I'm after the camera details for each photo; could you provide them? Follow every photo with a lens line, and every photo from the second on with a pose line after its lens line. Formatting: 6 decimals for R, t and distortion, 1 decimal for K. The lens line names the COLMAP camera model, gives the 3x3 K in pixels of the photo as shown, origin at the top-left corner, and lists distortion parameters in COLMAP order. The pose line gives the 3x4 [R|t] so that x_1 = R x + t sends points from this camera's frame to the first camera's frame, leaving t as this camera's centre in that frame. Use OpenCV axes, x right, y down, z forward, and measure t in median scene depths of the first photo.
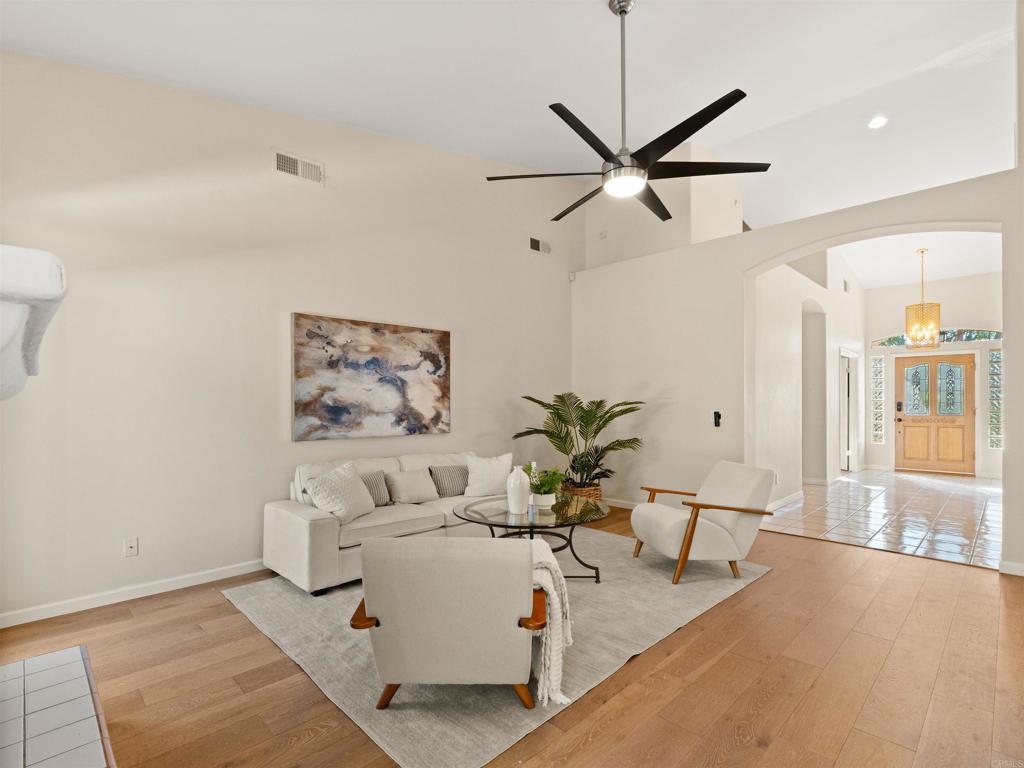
lens RADIAL K [[496.8, 0, 517.8], [0, 496.8, 401.7], [0, 0, 1]] dist [-0.001212, -0.000072]
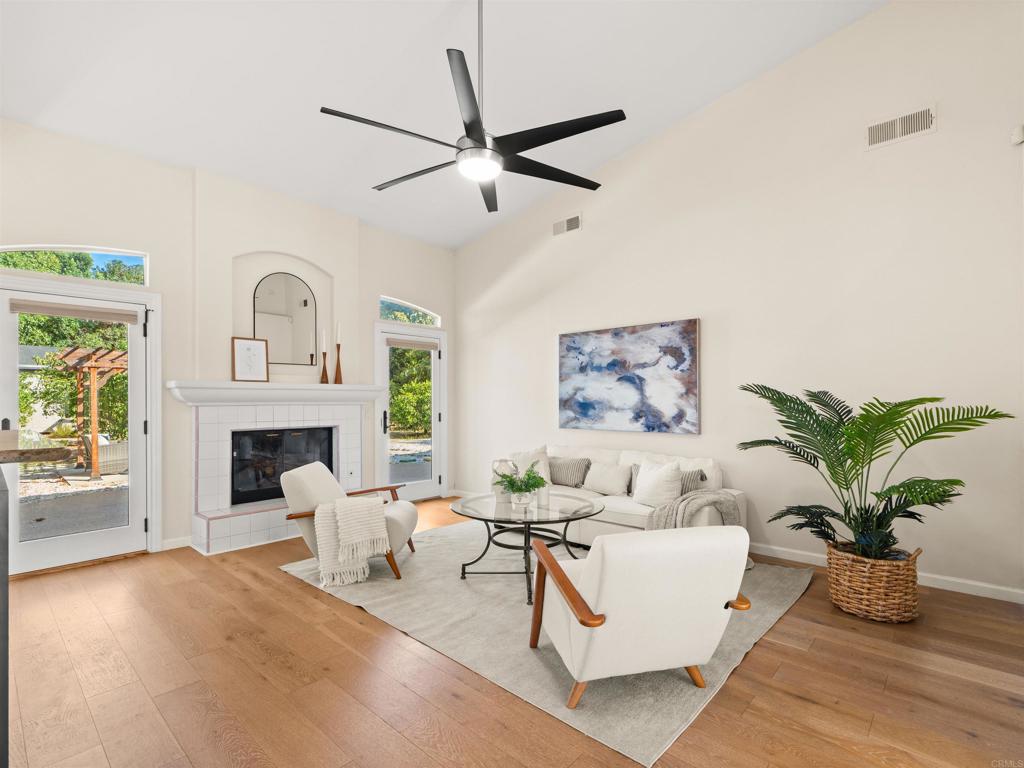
lens RADIAL K [[496.8, 0, 517.8], [0, 496.8, 401.7], [0, 0, 1]] dist [-0.001212, -0.000072]
pose [[0.042081, 0.016775, -0.998973, 0.816590], [0.014722, 0.999740, 0.017408, -0.016477], [0.999006, -0.015440, 0.041823, 0.732565]]
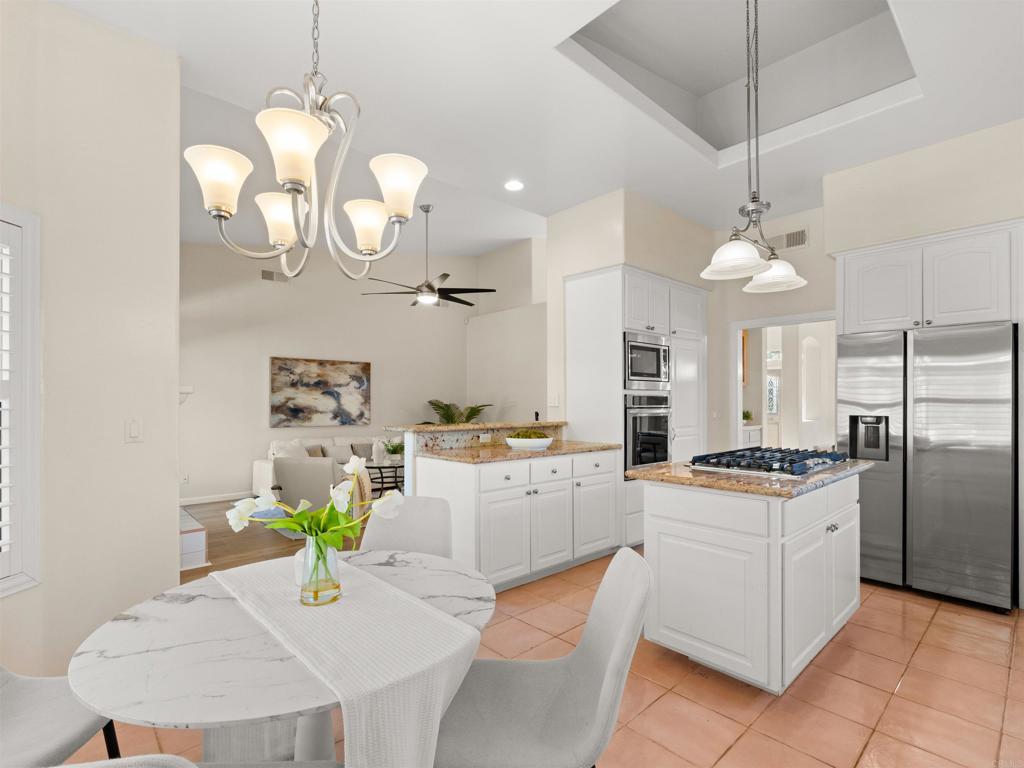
lens RADIAL K [[496.8, 0, 517.8], [0, 496.8, 401.7], [0, 0, 1]] dist [-0.001212, -0.000072]
pose [[0.999381, 0.001189, -0.035165, 0.458405], [-0.001221, 0.999999, -0.000886, -0.012983], [0.035164, 0.000928, 0.999381, -0.696294]]
